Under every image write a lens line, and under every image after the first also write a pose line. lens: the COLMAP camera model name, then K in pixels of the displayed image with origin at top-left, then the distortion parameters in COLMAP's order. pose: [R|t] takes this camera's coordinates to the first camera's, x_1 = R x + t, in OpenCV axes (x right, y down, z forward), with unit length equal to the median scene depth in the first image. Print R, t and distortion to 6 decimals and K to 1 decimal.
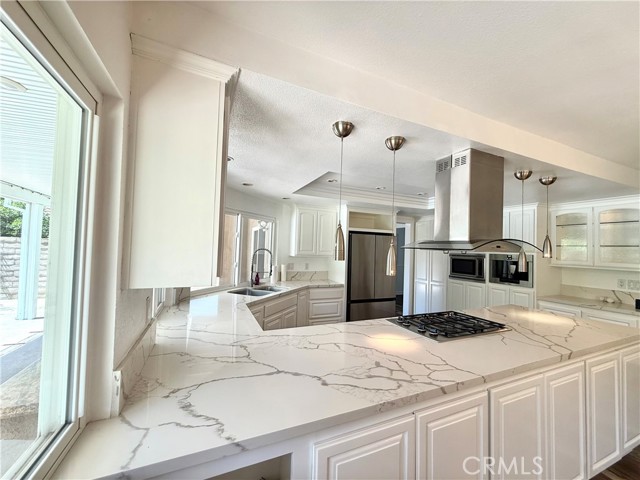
lens RADIAL K [[255.2, 0, 318.4], [0, 255.2, 241.2], [0, 0, 1]] dist [-0.001598, 0.000457]
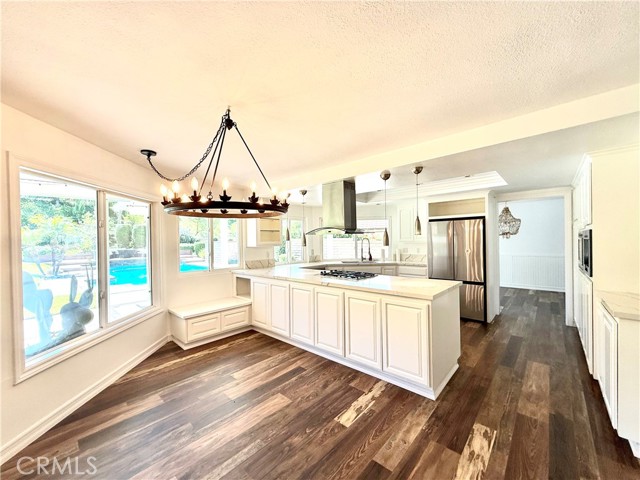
lens RADIAL K [[255.2, 0, 317.8], [0, 255.2, 242.7], [0, 0, 1]] dist [-0.001598, 0.000457]
pose [[0.397837, -0.033481, -0.916845, 1.096318], [0.064056, 0.997909, -0.008646, 0.047269], [0.915217, -0.055289, 0.399150, 0.055193]]
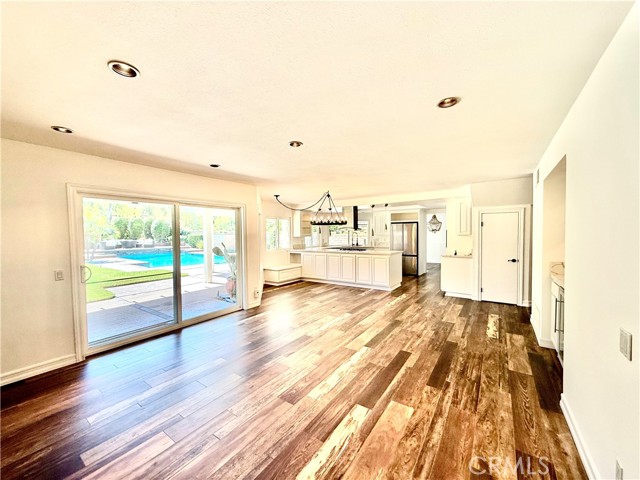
lens RADIAL K [[255.2, 0, 318.3], [0, 255.2, 242.3], [0, 0, 1]] dist [-0.001598, 0.000457]
pose [[0.509529, -0.009472, -0.860402, 1.838816], [0.059429, 0.997939, 0.024207, 0.040612], [0.858399, -0.063467, 0.509042, -0.710685]]
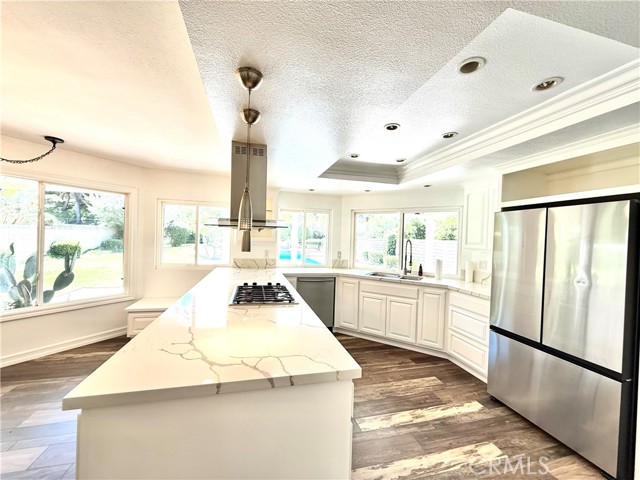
lens RADIAL K [[255.2, 0, 317.4], [0, 255.2, 240.5], [0, 0, 1]] dist [-0.001598, 0.000457]
pose [[-0.161499, -0.029484, -0.986432, 0.842005], [-0.003598, 0.999565, -0.029287, 0.057095], [0.986866, -0.001181, -0.161534, 0.745153]]
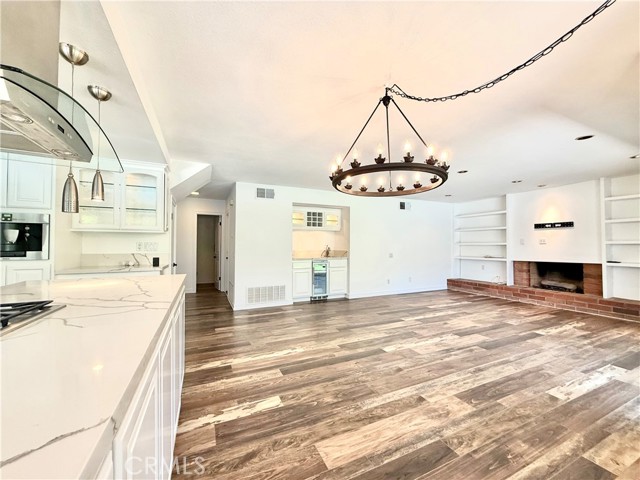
lens RADIAL K [[255.2, 0, 317.9], [0, 255.2, 241.1], [0, 0, 1]] dist [-0.001598, 0.000457]
pose [[-0.007178, -0.018758, 0.999798, 0.105985], [-0.038501, 0.999088, 0.018468, 0.082750], [-0.999233, -0.038360, -0.007894, 0.230704]]
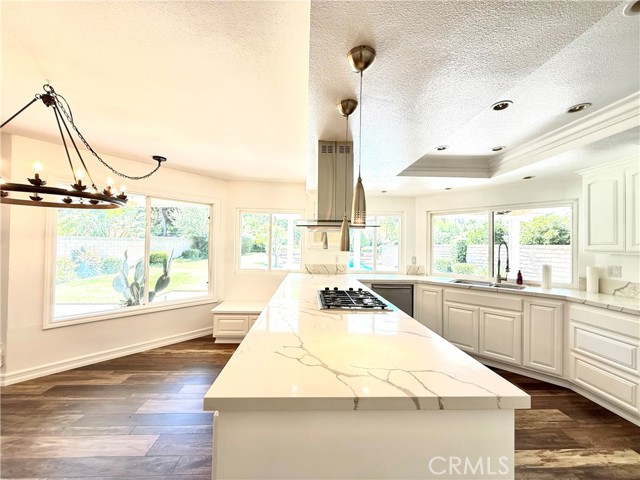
lens RADIAL K [[255.2, 0, 316.9], [0, 255.2, 240.5], [0, 0, 1]] dist [-0.001598, 0.000457]
pose [[-0.365239, -0.057263, -0.929151, 0.826121], [0.003160, 0.998024, -0.062750, 0.071069], [0.930909, -0.025855, -0.364336, 0.666030]]
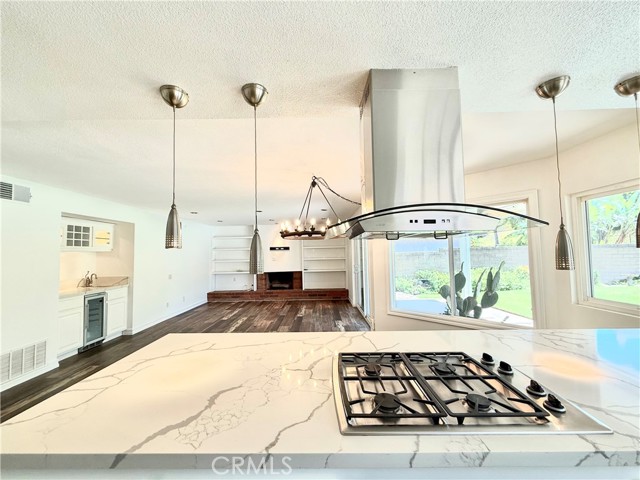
lens RADIAL K [[255.2, 0, 318.7], [0, 255.2, 240.2], [0, 0, 1]] dist [-0.001598, 0.000457]
pose [[-0.909738, 0.002618, 0.415175, 0.262937], [-0.028346, 0.997255, -0.068402, 0.043110], [-0.414214, -0.073996, -0.907166, 0.810406]]
